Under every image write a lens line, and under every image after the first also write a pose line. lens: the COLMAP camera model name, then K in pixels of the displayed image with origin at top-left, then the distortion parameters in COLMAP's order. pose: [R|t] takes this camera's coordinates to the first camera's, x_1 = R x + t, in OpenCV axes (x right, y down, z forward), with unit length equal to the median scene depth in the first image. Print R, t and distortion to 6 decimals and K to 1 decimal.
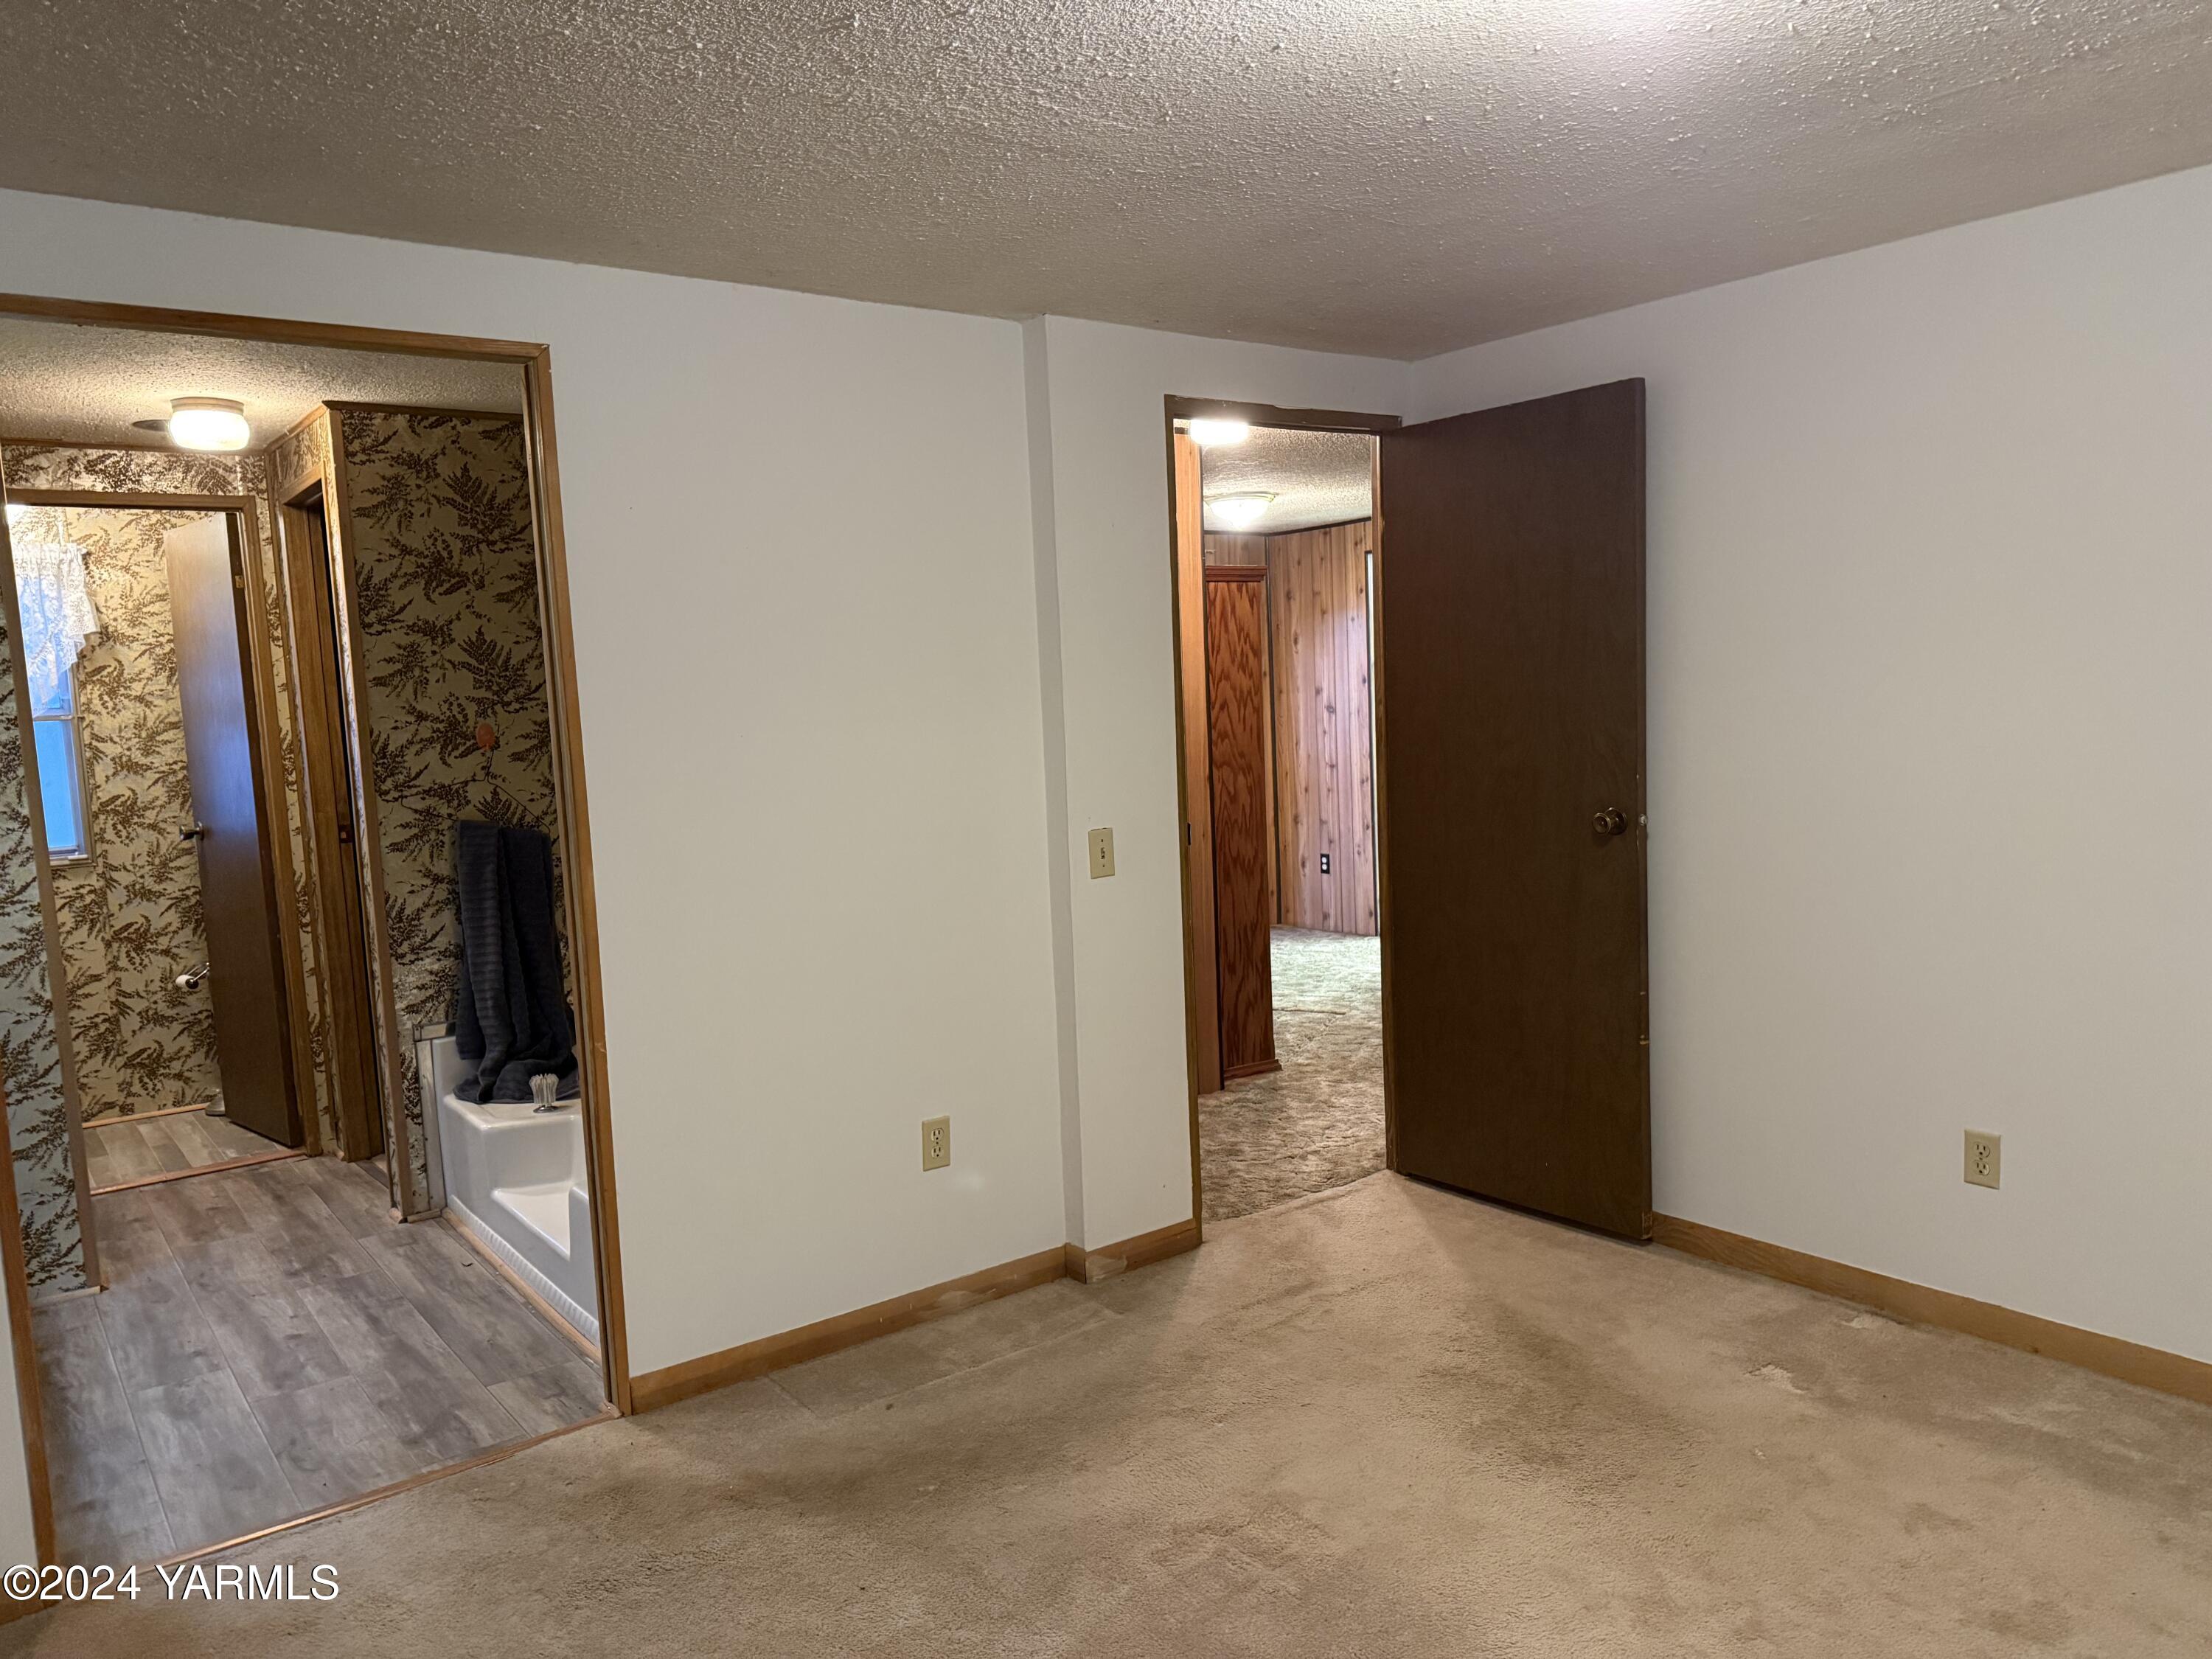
lens RADIAL K [[1541.2, 0, 1111.2], [0, 1541.2, 823.1], [0, 0, 1]] dist [0.059698, -0.079887]
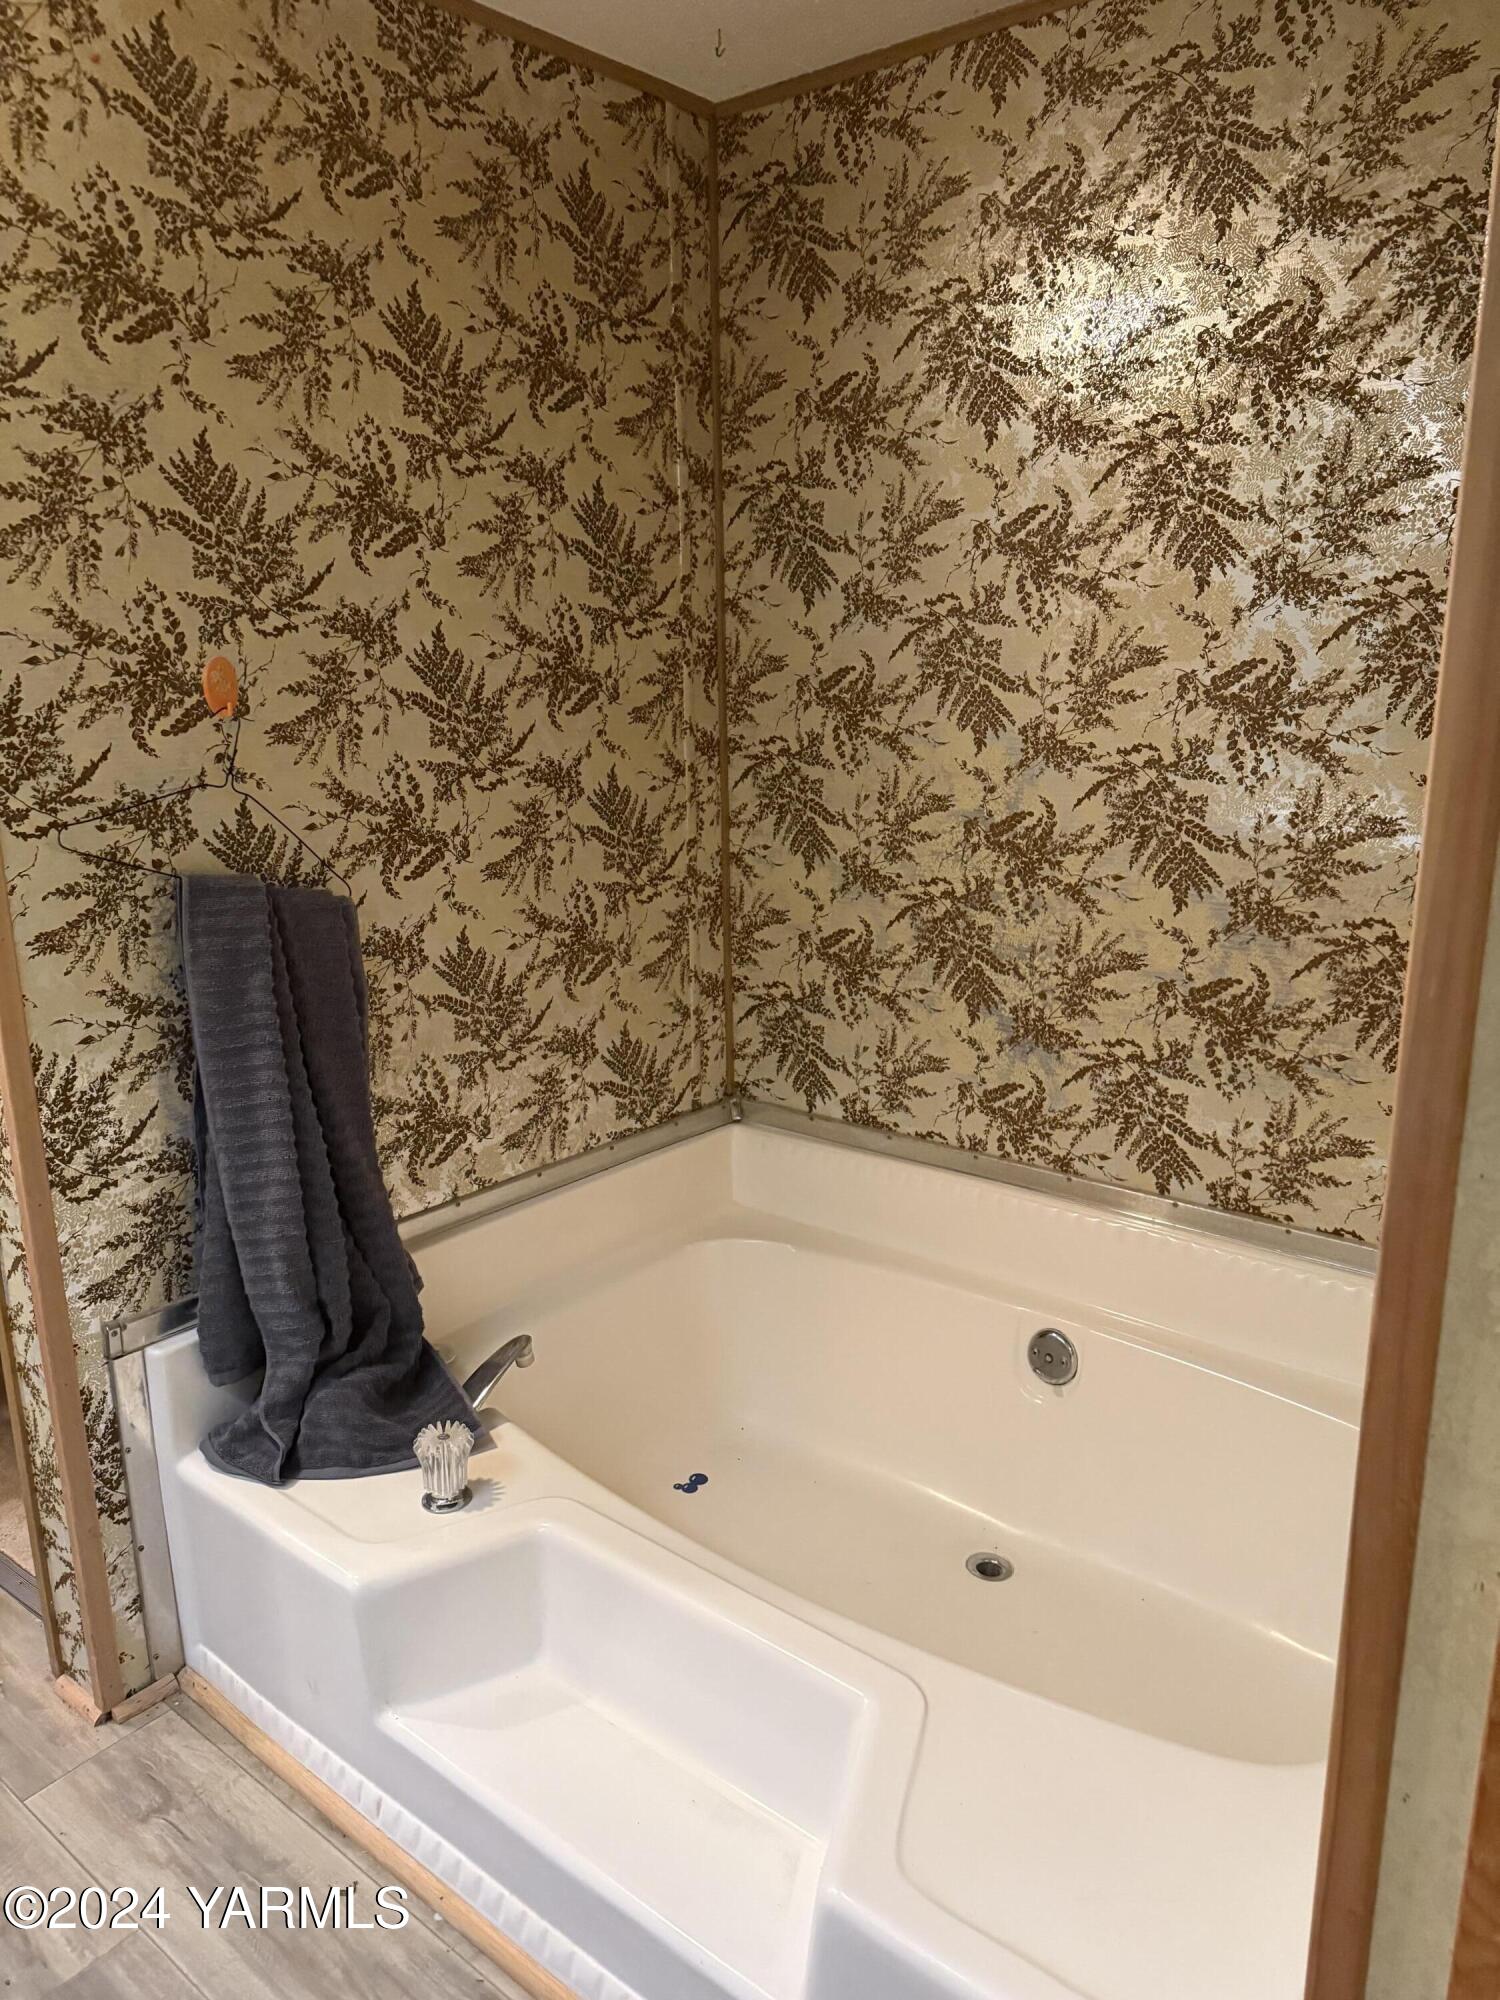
lens RADIAL K [[1393.5, 0, 751.1], [0, 1393.5, 988.7], [0, 0, 1]] dist [0.059698, -0.079887]
pose [[0.970401, -0.014771, 0.241048, -0.362152], [-0.022484, 0.988266, 0.151076, -0.035125], [-0.240452, -0.152024, 0.958682, 0.571503]]
